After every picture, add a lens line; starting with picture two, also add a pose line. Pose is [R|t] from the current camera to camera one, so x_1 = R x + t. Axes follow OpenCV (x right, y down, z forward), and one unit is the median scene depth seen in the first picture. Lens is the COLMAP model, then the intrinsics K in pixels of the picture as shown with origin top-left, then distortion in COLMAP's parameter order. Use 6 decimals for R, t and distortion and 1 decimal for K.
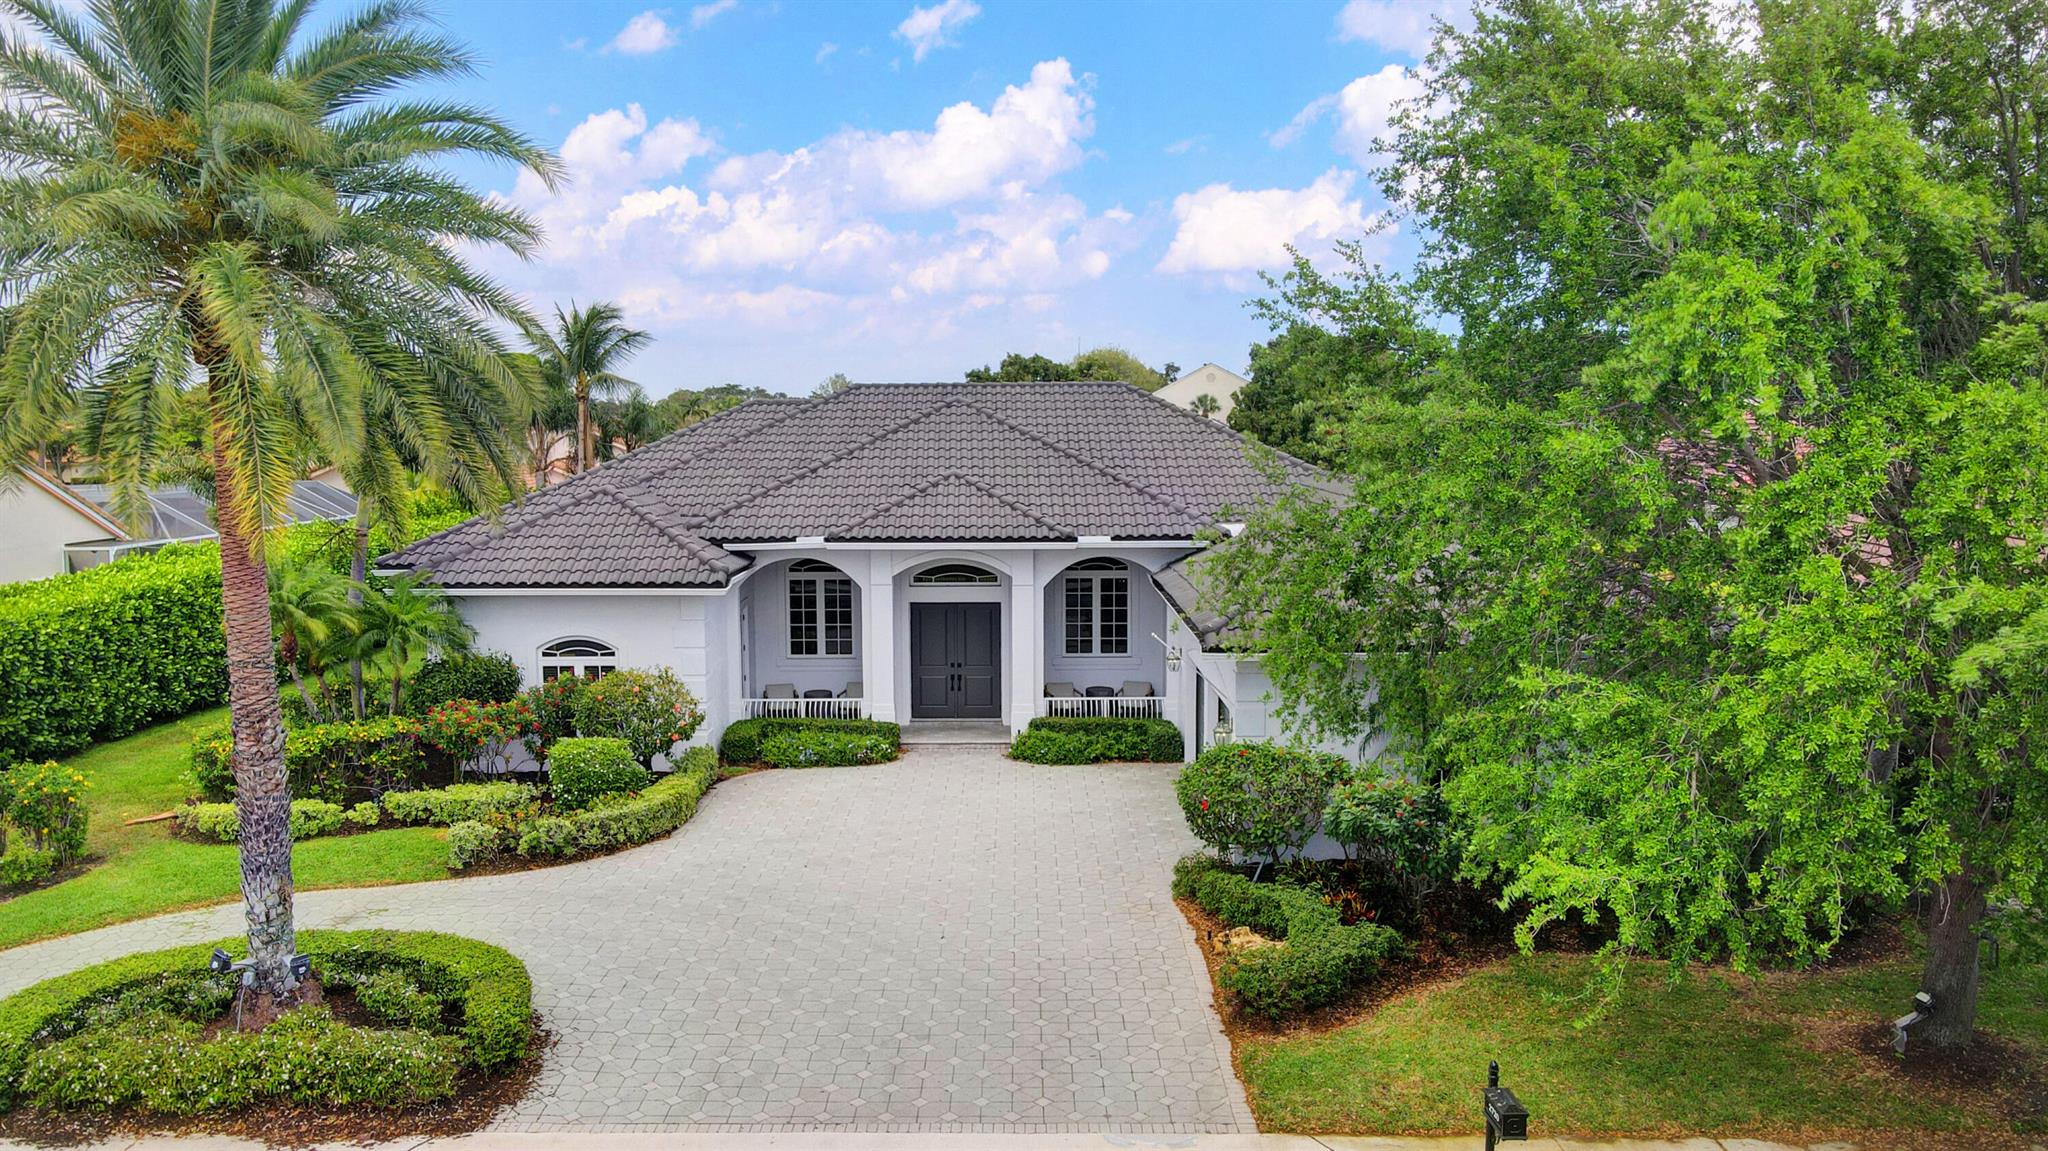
lens RADIAL K [[1424.5, 0, 1024.4], [0, 1424.5, 571.4], [0, 0, 1]] dist [0.010796, 0.012329]
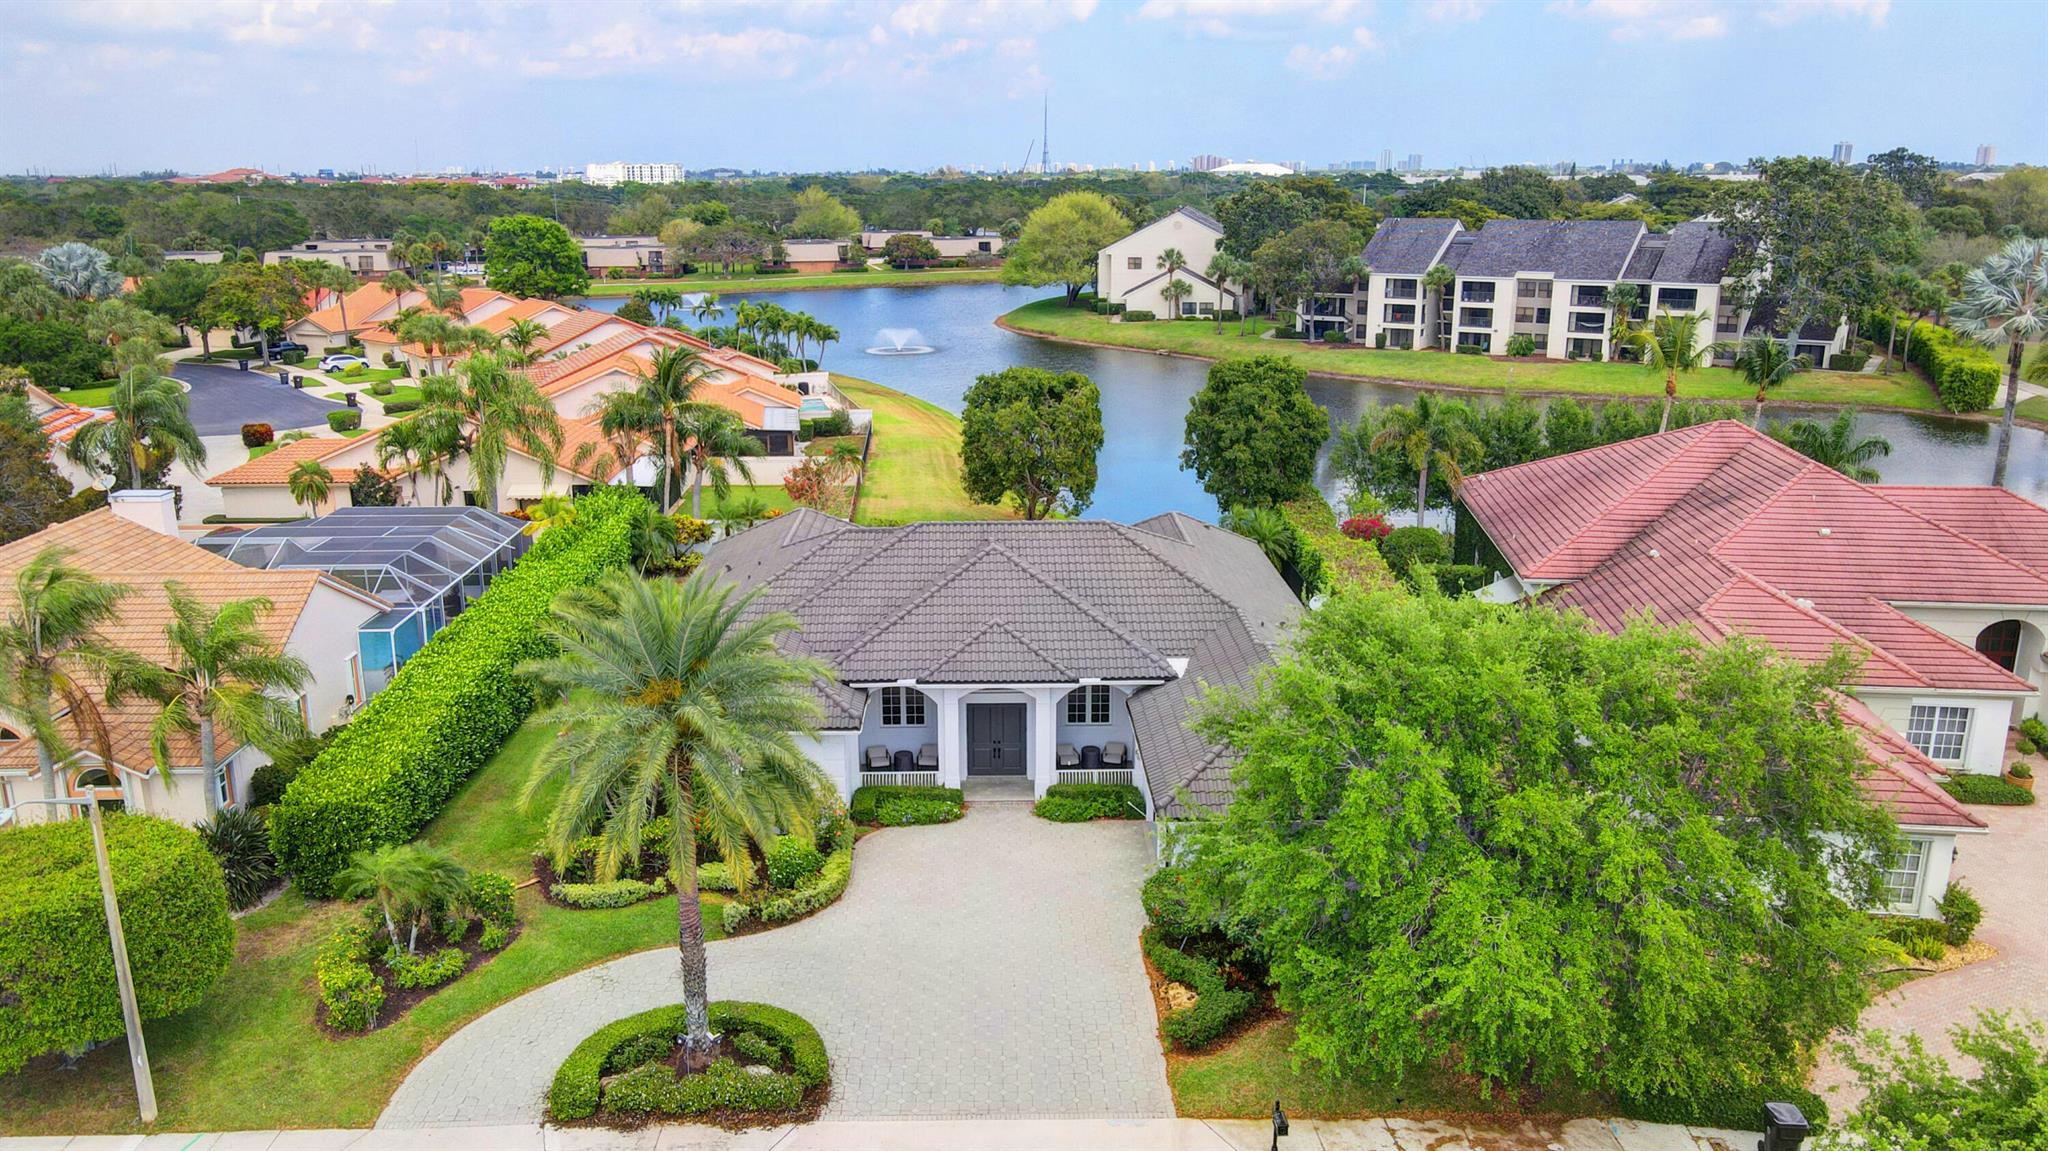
lens RADIAL K [[1424.5, 0, 1021.4], [0, 1424.5, 562.5], [0, 0, 1]] dist [0.010796, 0.012329]
pose [[0.999746, -0.002733, 0.022351, -0.060260], [-0.000948, 0.986613, 0.163077, -0.403846], [-0.022497, -0.163057, 0.986360, -0.507303]]
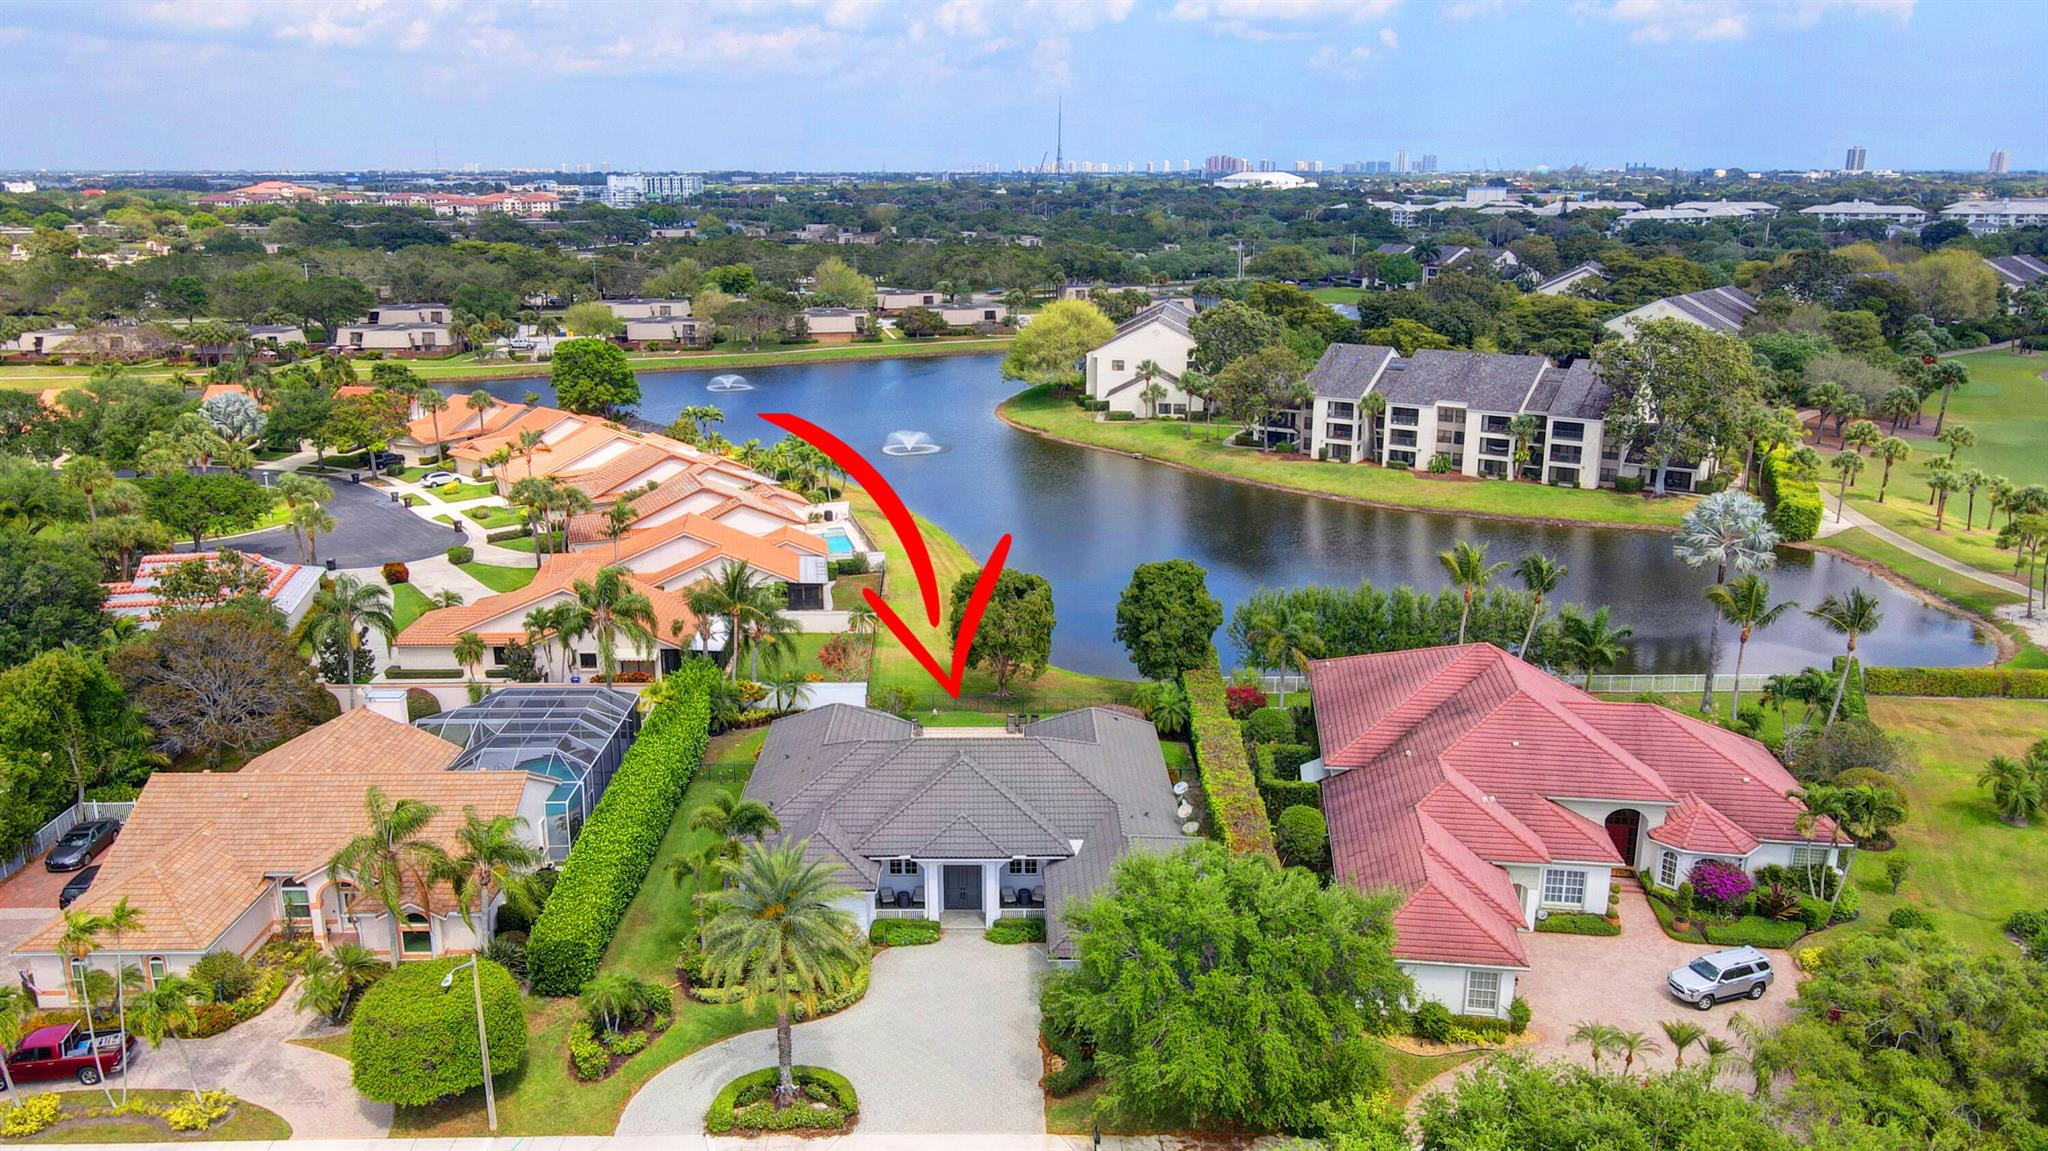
lens RADIAL K [[1424.5, 0, 1022.4], [0, 1424.5, 576.3], [0, 0, 1]] dist [0.010796, 0.012329]
pose [[0.999900, 0.003202, 0.013748, 0.018483], [-0.005578, 0.984291, 0.176468, -0.941772], [-0.012967, -0.176527, 0.984210, -1.353435]]
